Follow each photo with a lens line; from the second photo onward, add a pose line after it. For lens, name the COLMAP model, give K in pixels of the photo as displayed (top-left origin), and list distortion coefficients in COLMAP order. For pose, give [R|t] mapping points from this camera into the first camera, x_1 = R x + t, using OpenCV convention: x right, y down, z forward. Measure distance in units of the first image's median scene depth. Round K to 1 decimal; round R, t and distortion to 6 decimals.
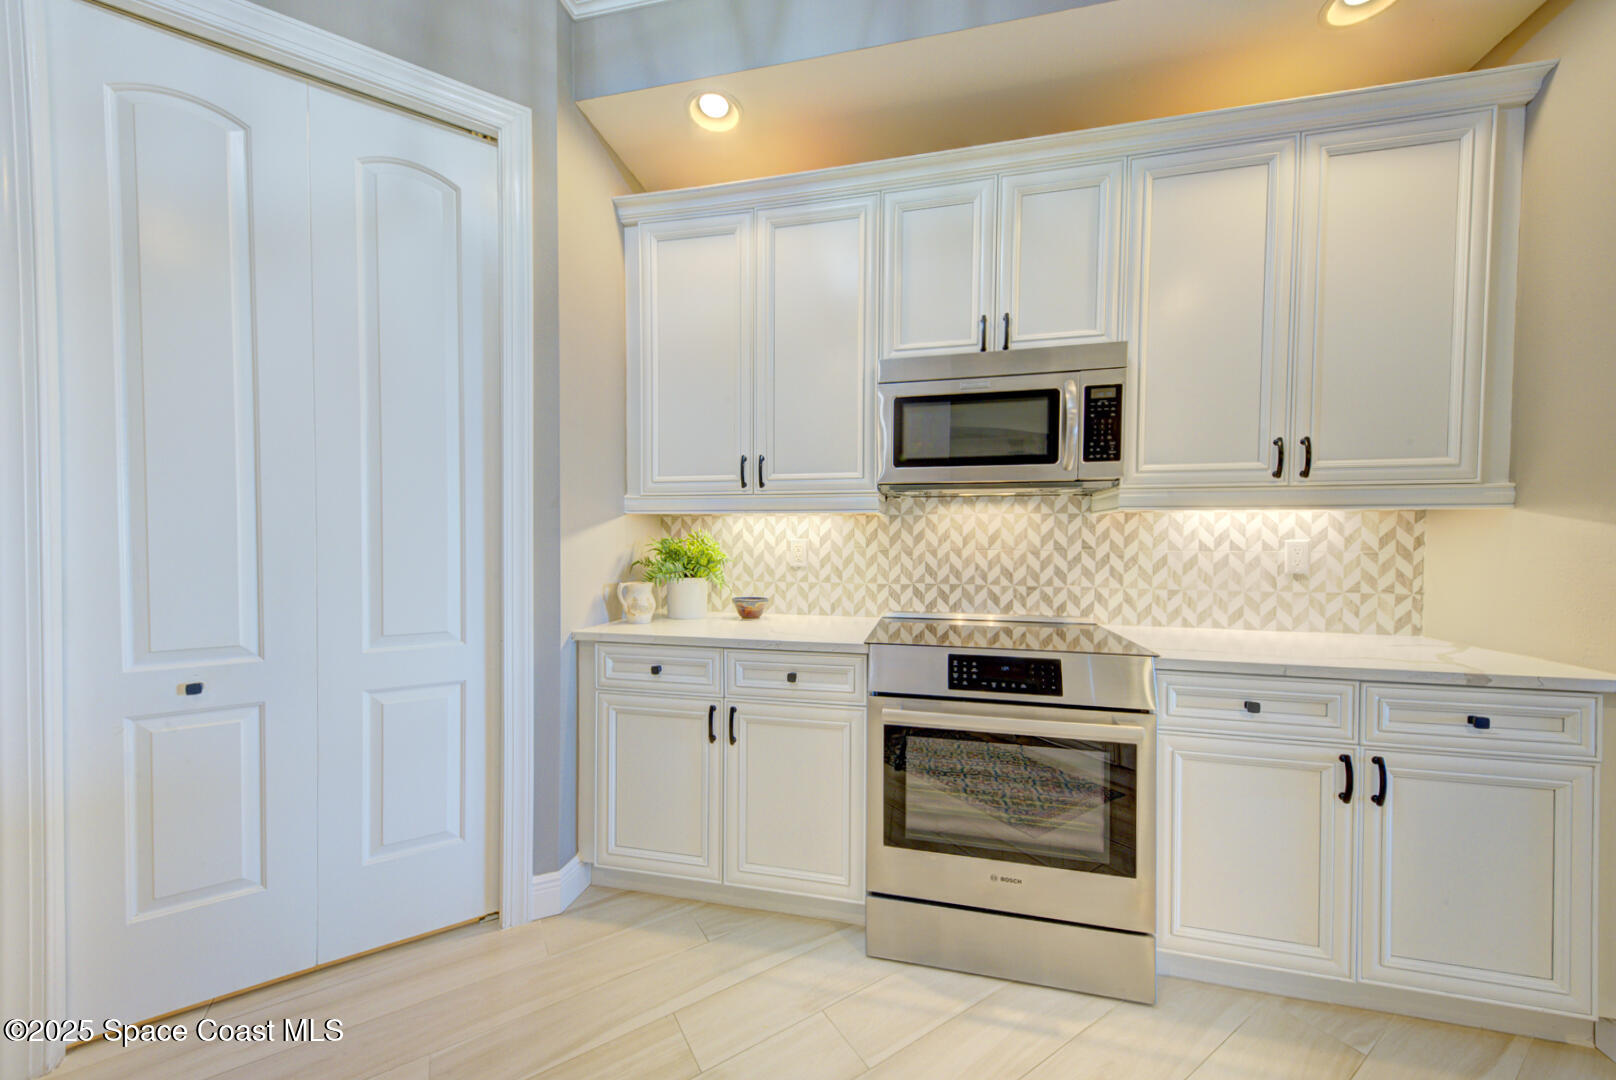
lens RADIAL K [[558.5, 0, 808.2], [0, 558.5, 556.6], [0, 0, 1]] dist [0.018148, 0.000044]
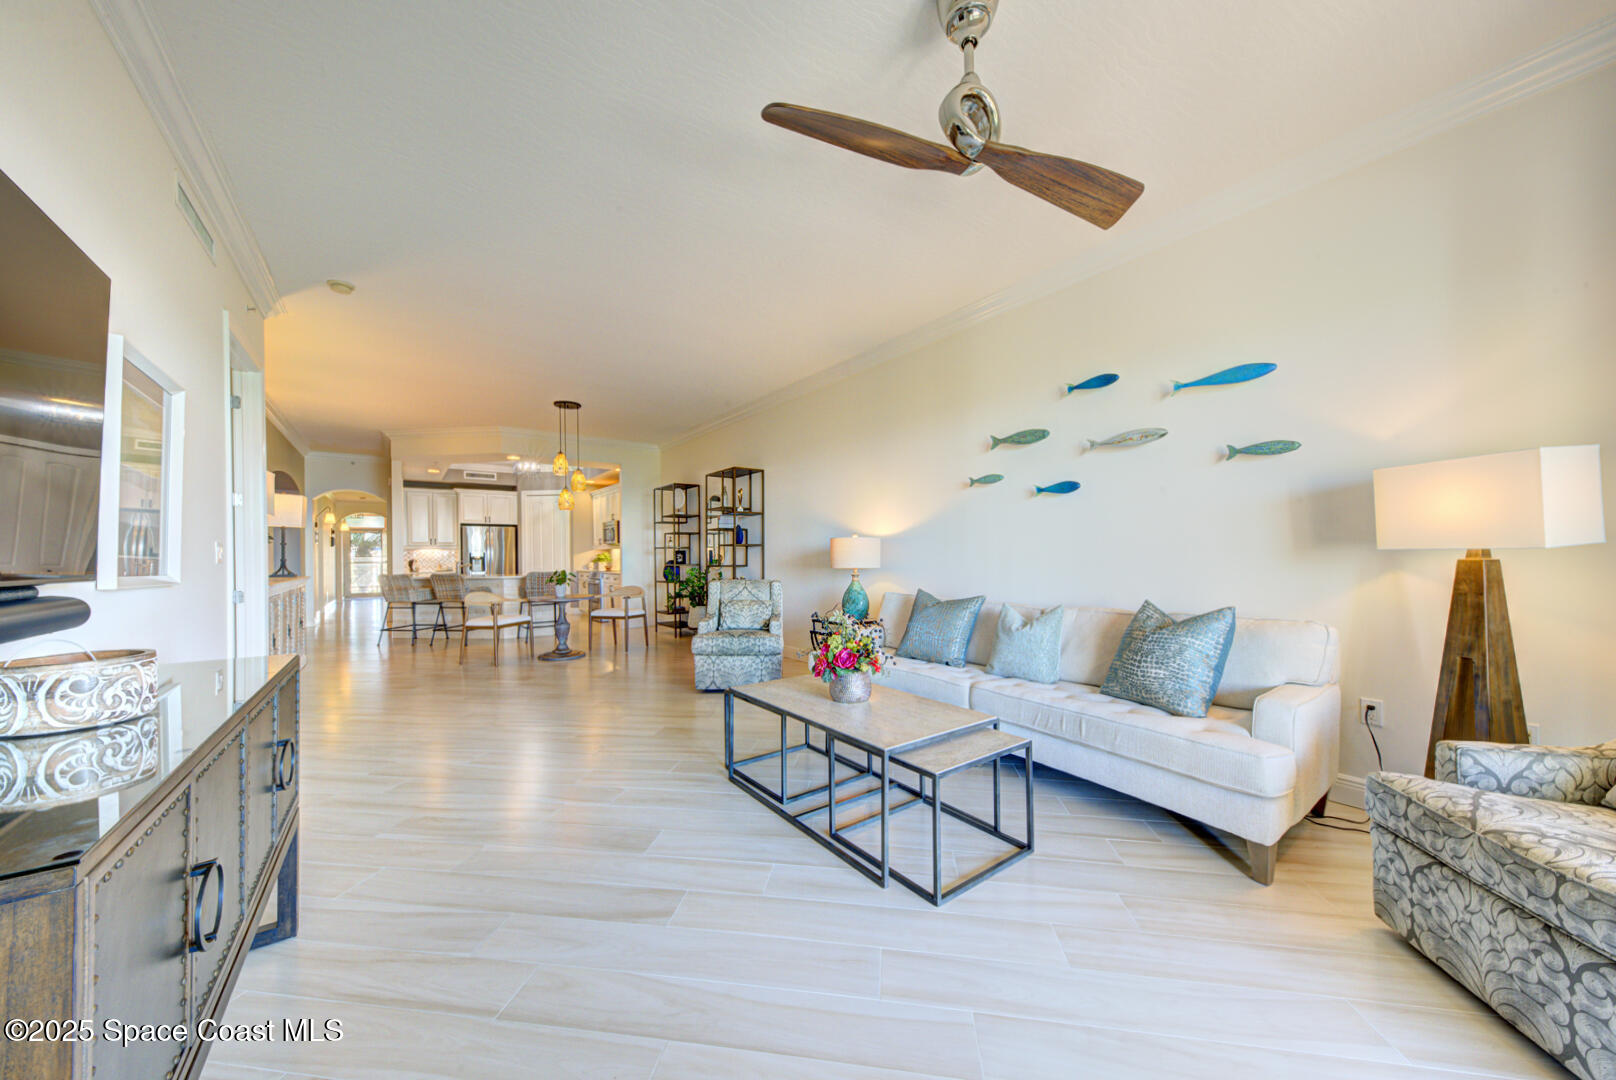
lens RADIAL K [[558.5, 0, 808.2], [0, 558.5, 556.6], [0, 0, 1]] dist [0.018148, 0.000044]
pose [[0.759665, -0.009832, -0.650240, 4.811845], [-0.003072, 0.999820, -0.018706, 0.080658], [0.650307, 0.016208, 0.759498, -1.744068]]
